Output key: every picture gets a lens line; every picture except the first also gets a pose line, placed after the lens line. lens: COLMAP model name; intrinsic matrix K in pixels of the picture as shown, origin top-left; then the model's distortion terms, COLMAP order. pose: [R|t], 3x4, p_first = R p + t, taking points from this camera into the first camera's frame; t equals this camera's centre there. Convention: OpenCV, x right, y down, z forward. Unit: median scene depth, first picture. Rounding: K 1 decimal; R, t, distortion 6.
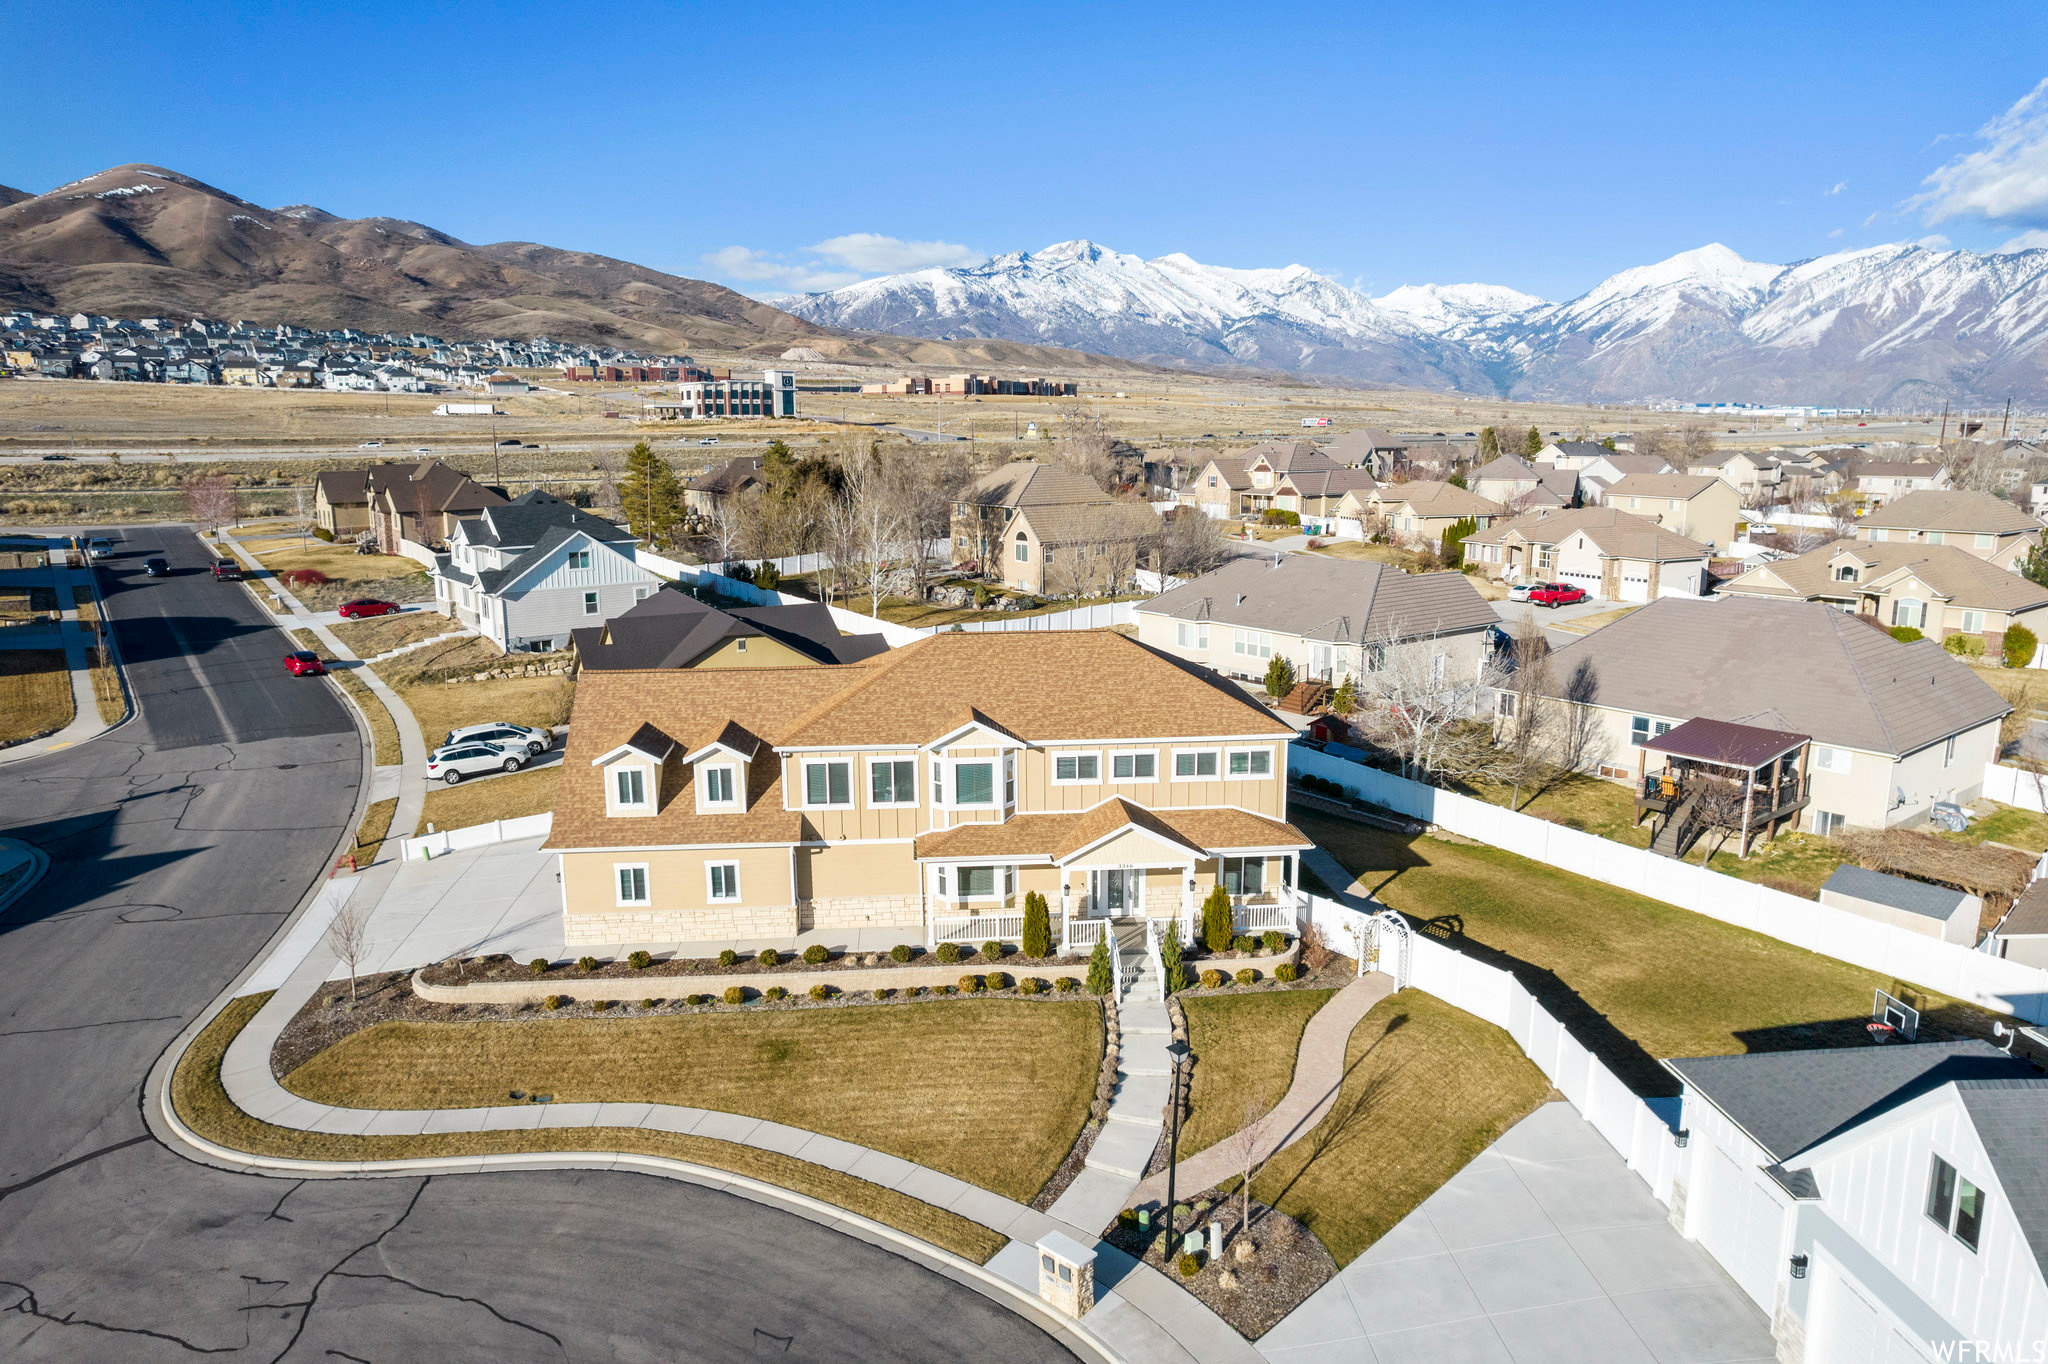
lens RADIAL K [[1313.8, 0, 1024.0], [0, 1313.8, 682.0], [0, 0, 1]] dist [-0.079424, 0.073229]
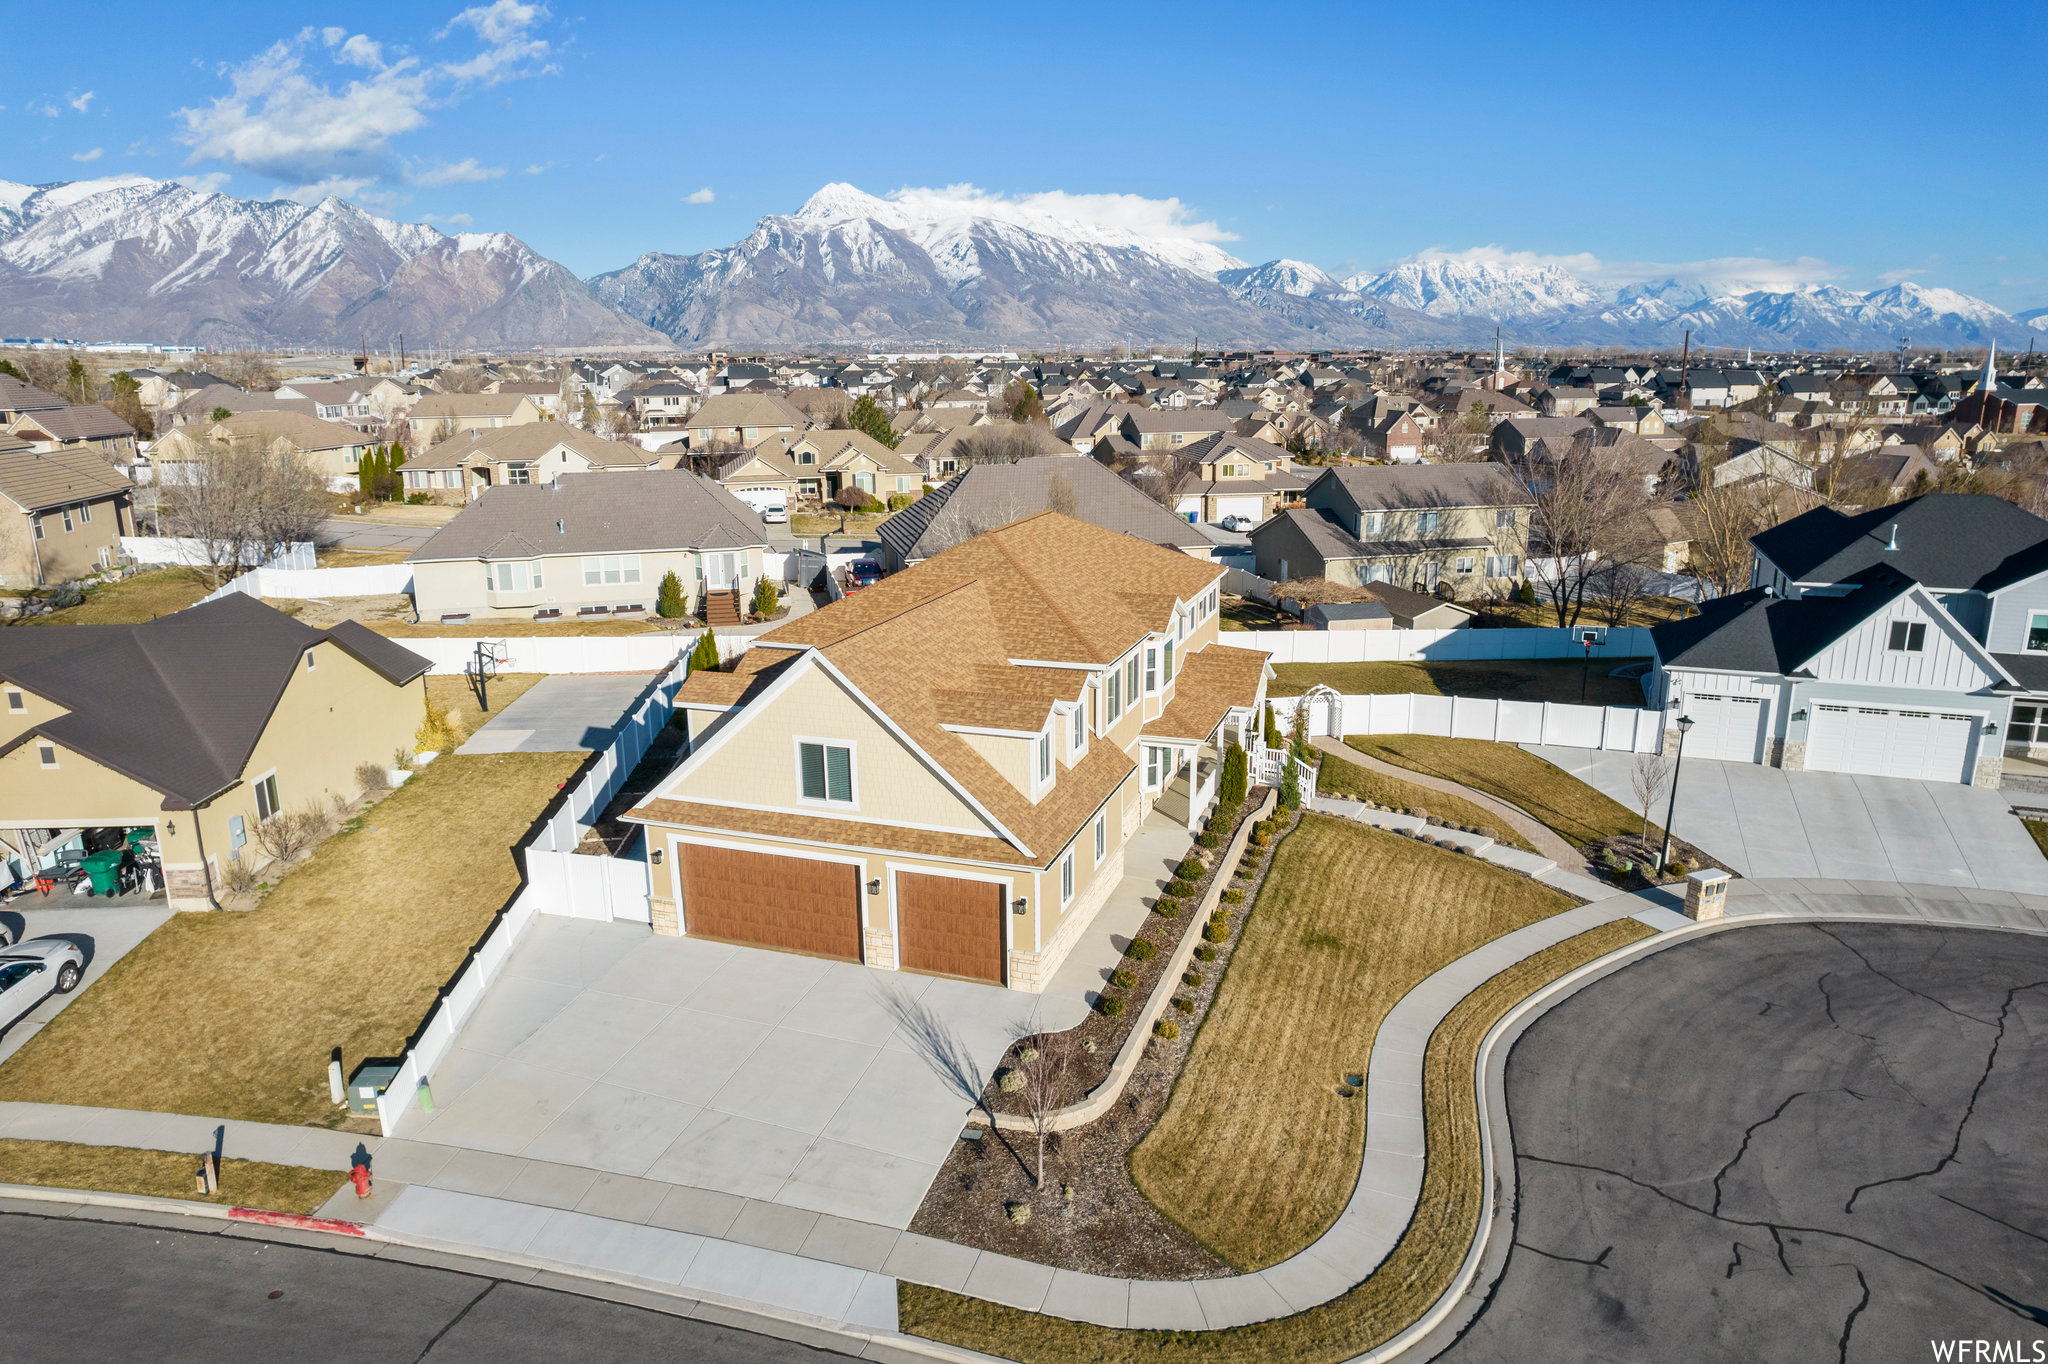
lens RADIAL K [[1313.8, 0, 1024.0], [0, 1313.8, 682.0], [0, 0, 1]] dist [-0.079424, 0.073229]
pose [[0.412062, -0.219696, 0.884273, -0.956985], [0.179593, 0.971040, 0.157565, -0.082427], [-0.893281, 0.093883, 0.439585, 0.664598]]
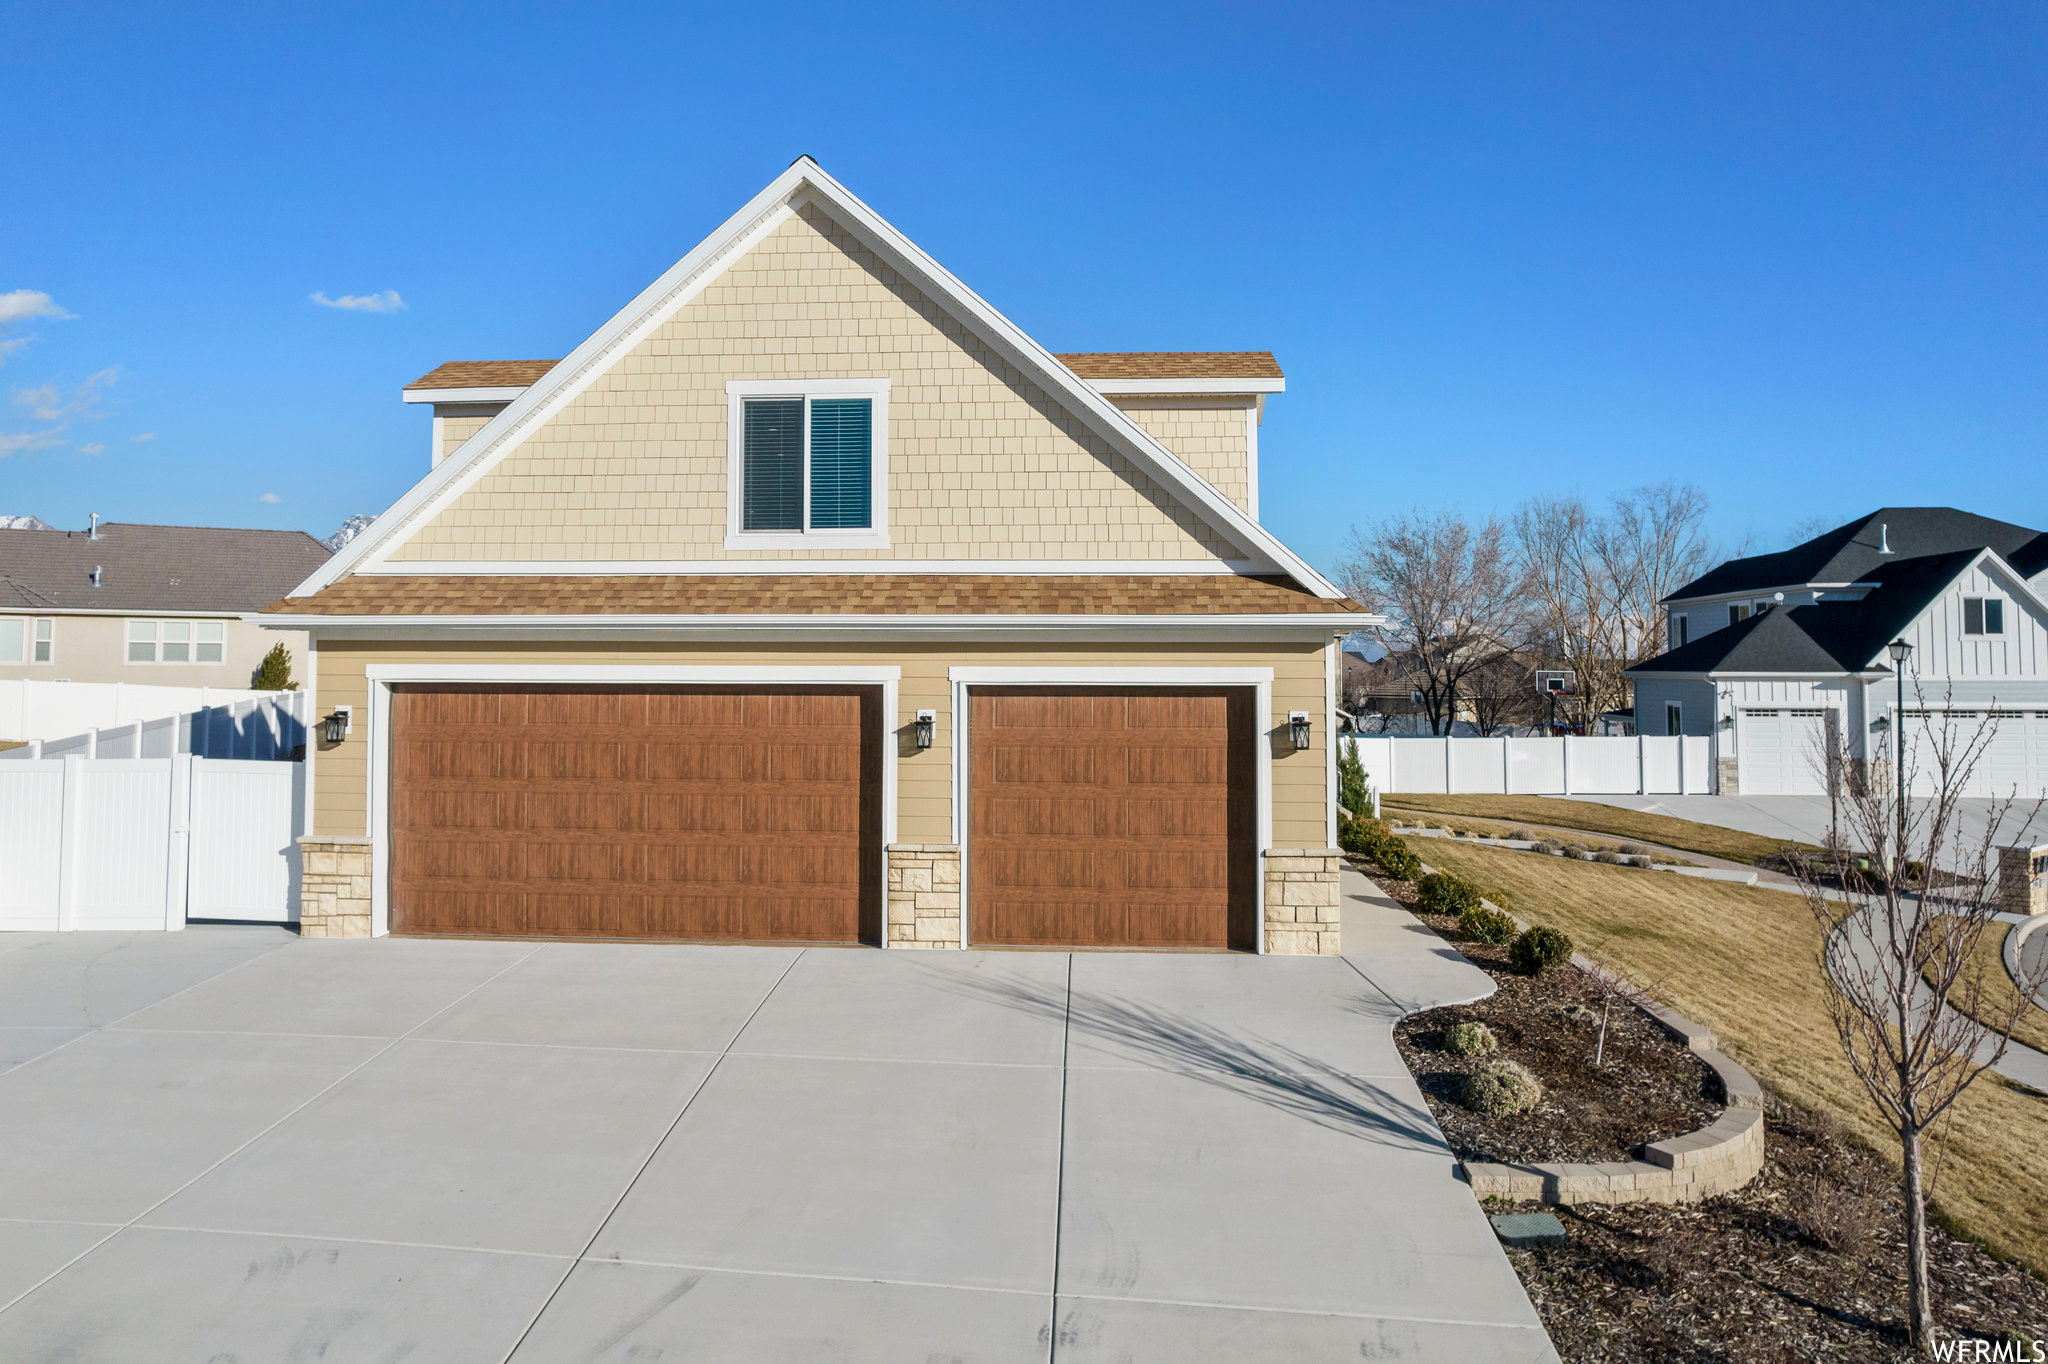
lens RADIAL K [[1342.9, 0, 1008.1], [0, 1342.9, 608.7], [0, 0, 1]] dist [-0.075978, 0.072193]
pose [[0.147268, 0.051569, 0.987751, -0.672556], [0.182094, 0.980157, -0.078322, 0.132219], [-0.972190, 0.191398, 0.134955, 1.009308]]
